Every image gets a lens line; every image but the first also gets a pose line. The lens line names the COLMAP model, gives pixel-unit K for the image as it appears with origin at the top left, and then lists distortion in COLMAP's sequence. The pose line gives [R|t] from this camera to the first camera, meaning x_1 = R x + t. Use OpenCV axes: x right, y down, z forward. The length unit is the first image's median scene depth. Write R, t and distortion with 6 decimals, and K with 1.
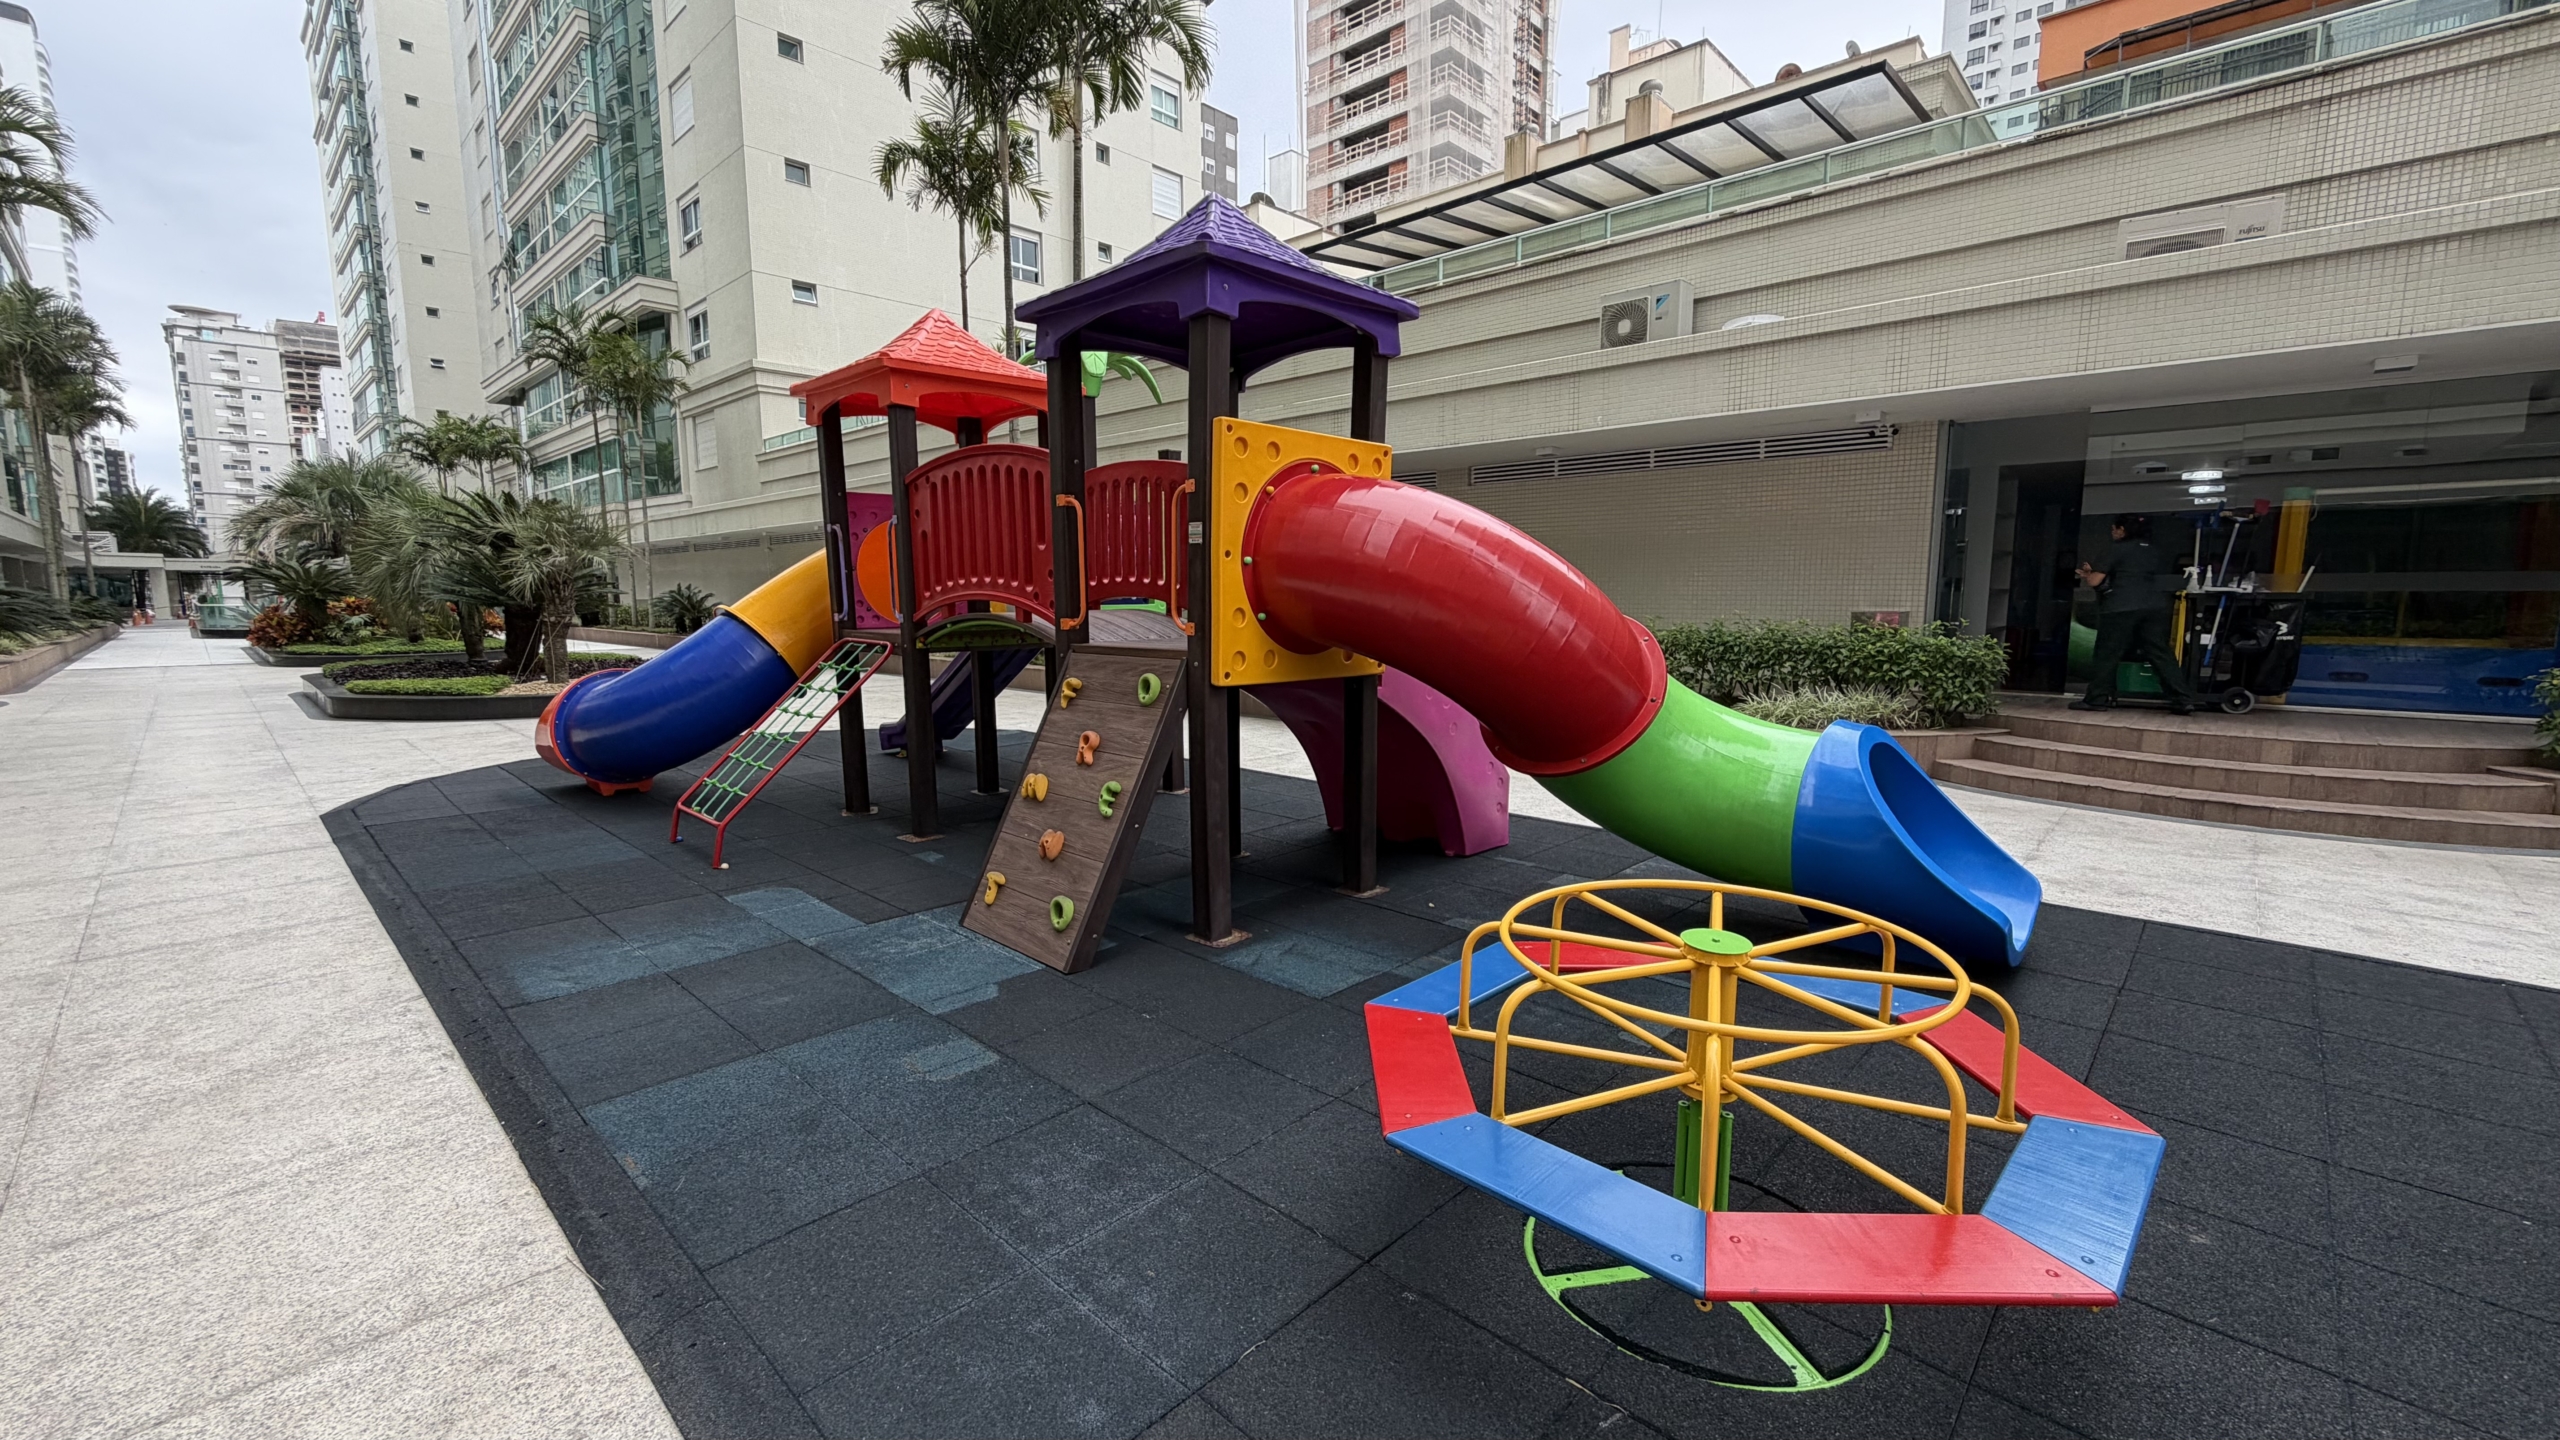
lens RADIAL K [[1011.3, 0, 1268.6], [0, 1011.3, 706.5], [0, 0, 1]] dist [0.003189, 0.000241]
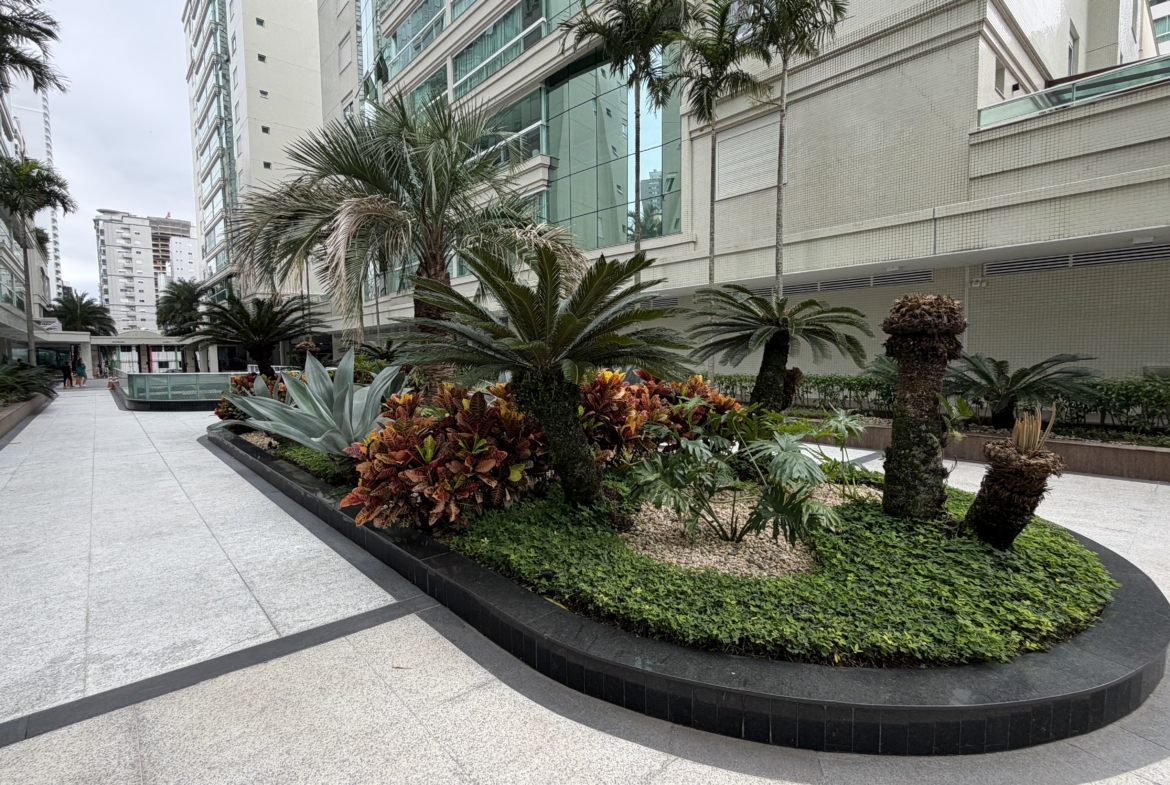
lens RADIAL K [[555.6, 0, 589.1], [0, 555.6, 397.8], [0, 0, 1]] dist [0.000249, 0.000077]
pose [[0.995918, 0.004896, -0.090125, -0.106347], [-0.008718, 0.999077, -0.042067, -0.010160], [0.089836, 0.042681, 0.995042, 0.096514]]
